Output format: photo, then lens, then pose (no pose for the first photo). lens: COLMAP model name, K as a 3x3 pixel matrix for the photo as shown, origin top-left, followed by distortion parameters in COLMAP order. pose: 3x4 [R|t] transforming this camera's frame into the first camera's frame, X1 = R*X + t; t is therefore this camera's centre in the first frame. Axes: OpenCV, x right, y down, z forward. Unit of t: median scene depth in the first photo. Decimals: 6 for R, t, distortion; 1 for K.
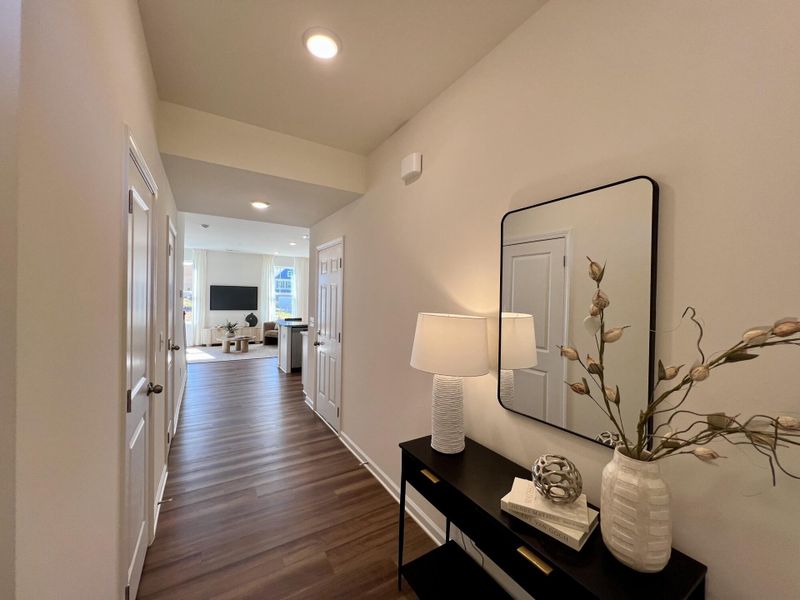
lens RADIAL K [[320.5, 0, 400.7], [0, 320.5, 300.5], [0, 0, 1]] dist [-0.002569, 0.000777]
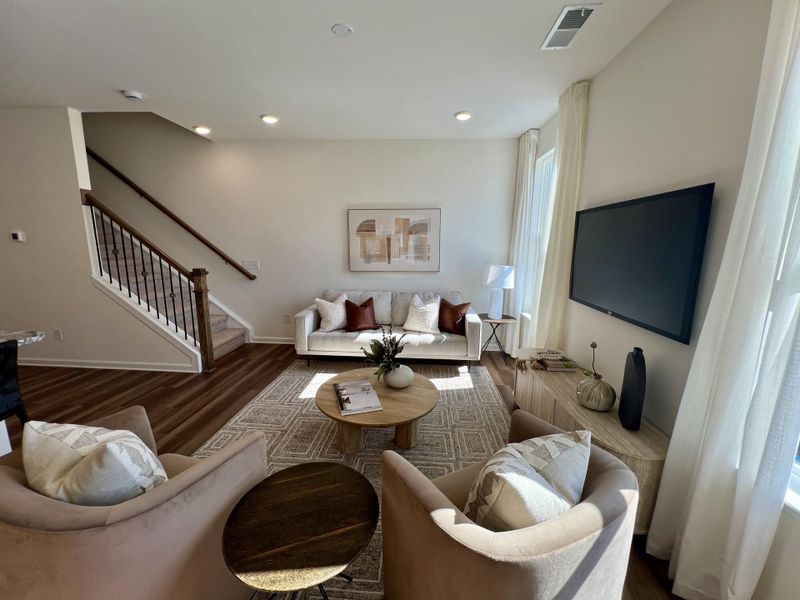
lens RADIAL K [[320.5, 0, 402.1], [0, 320.5, 301.8], [0, 0, 1]] dist [-0.002569, 0.000777]
pose [[-0.583516, 0.123409, -0.802670, -0.270123], [-0.029308, 0.984542, 0.172678, -0.012592], [0.811573, 0.124285, -0.570879, 1.051128]]
